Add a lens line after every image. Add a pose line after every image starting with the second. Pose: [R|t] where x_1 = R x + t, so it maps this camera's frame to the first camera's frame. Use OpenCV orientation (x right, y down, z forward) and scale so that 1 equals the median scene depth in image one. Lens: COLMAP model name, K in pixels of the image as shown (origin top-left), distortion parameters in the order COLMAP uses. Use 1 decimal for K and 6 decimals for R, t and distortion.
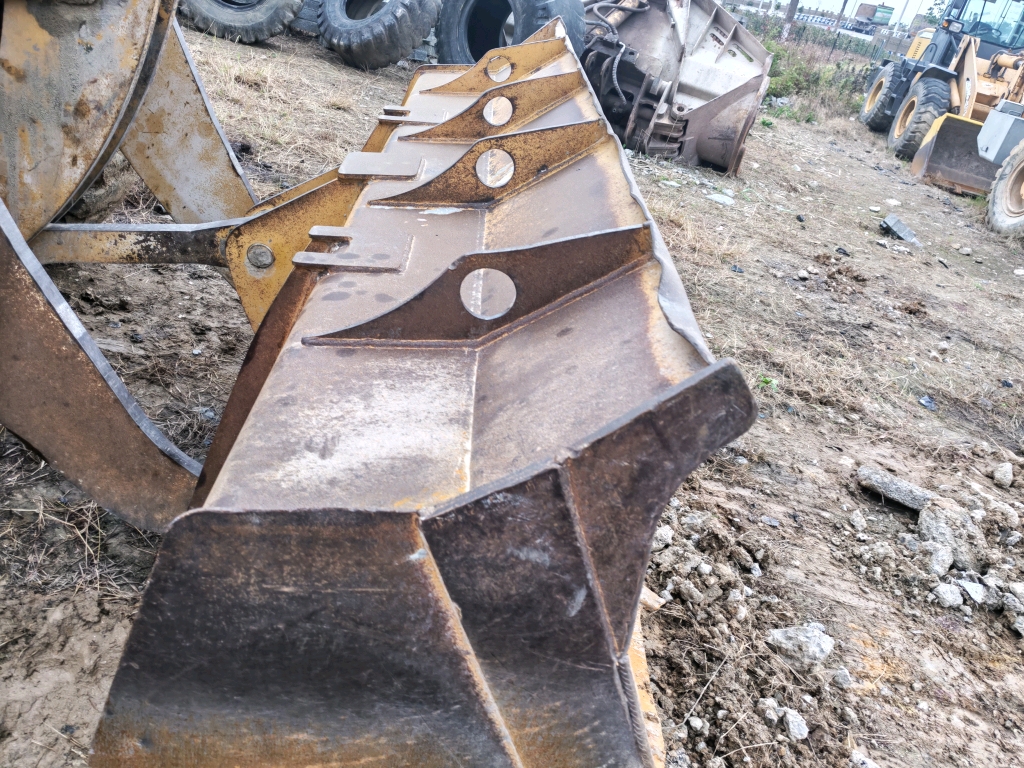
lens RADIAL K [[789.2, 0, 515.5], [0, 789.2, 389.7], [0, 0, 1]] dist [0.009249, 0.000322]
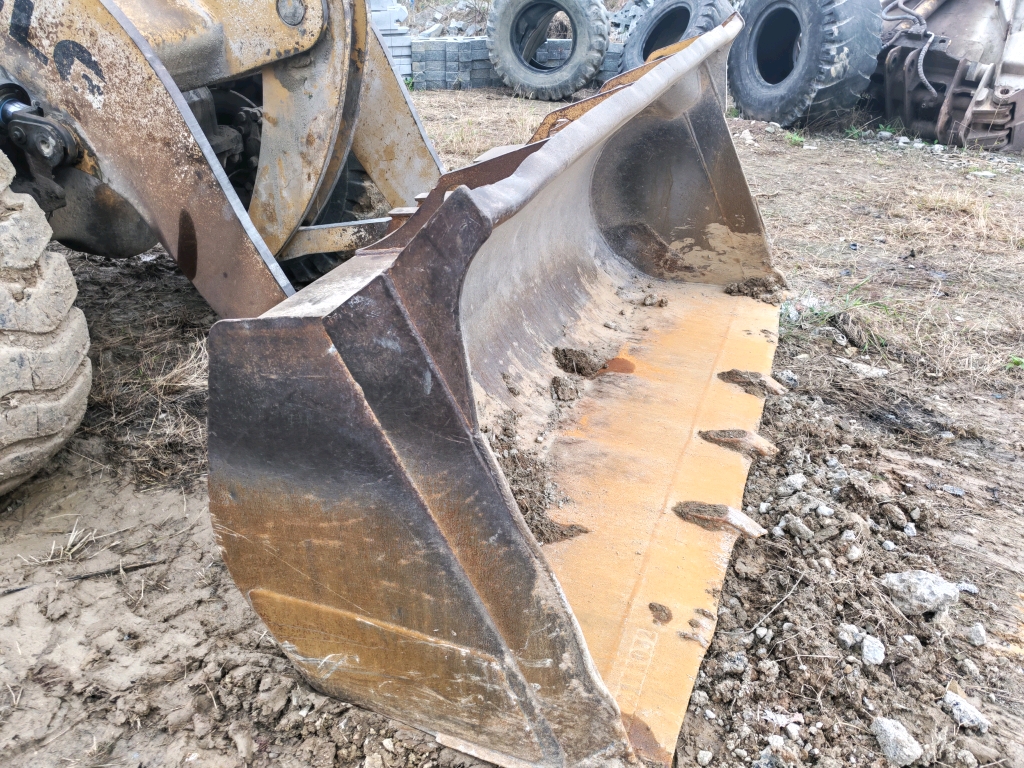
lens RADIAL K [[789.2, 0, 512.3], [0, 789.2, 393.0], [0, 0, 1]] dist [0.009249, 0.000322]
pose [[0.902562, -0.004313, -0.430538, 0.346529], [-0.018948, 0.998583, -0.049726, 0.147345], [0.430142, 0.053038, 0.901202, -0.096256]]
